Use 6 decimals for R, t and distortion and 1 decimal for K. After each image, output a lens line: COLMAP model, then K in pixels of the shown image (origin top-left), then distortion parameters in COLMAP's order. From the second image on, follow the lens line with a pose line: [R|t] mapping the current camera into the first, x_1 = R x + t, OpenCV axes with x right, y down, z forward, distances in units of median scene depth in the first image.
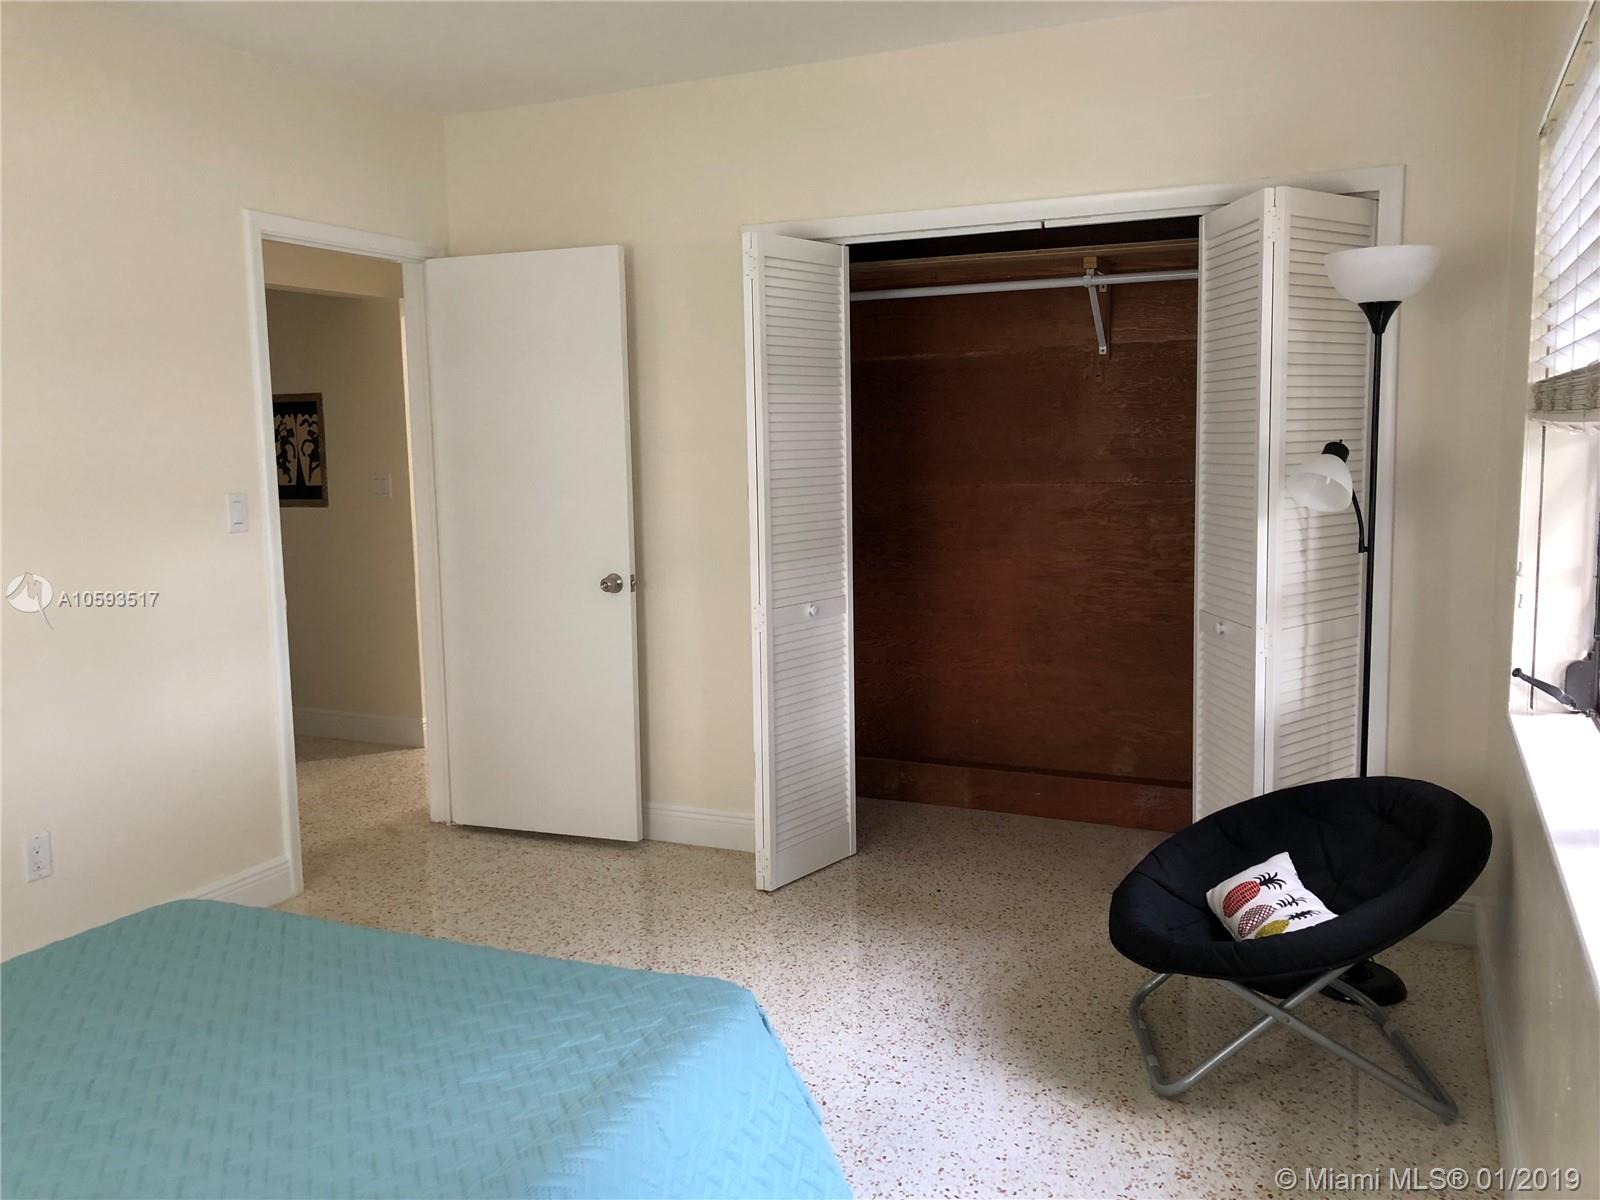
lens RADIAL K [[1314.0, 0, 806.9], [0, 1314.0, 591.9], [0, 0, 1]] dist [0.027265, 0.006496]
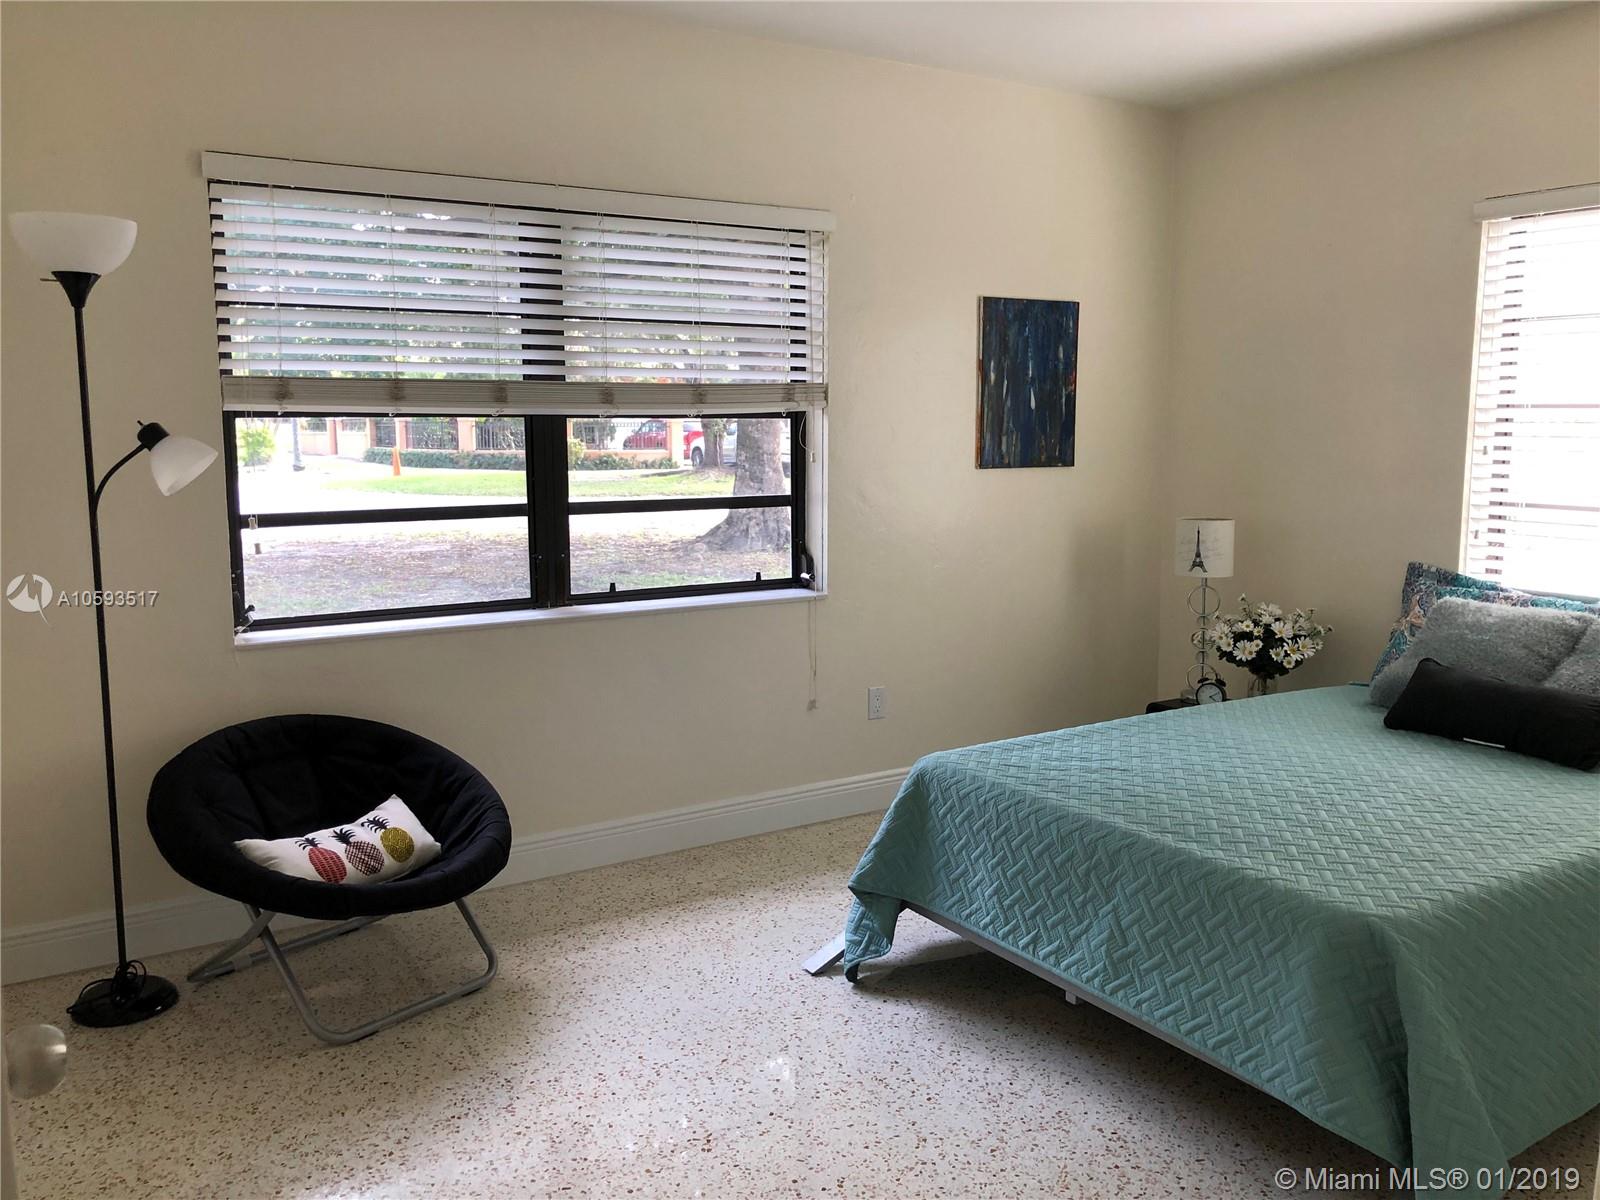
lens RADIAL K [[1314.0, 0, 806.9], [0, 1314.0, 591.9], [0, 0, 1]] dist [0.027265, 0.006496]
pose [[-0.830768, -0.061565, 0.553204, -0.525672], [0.075397, 0.972258, 0.221427, -0.170156], [-0.551489, 0.225664, -0.803078, 1.530878]]
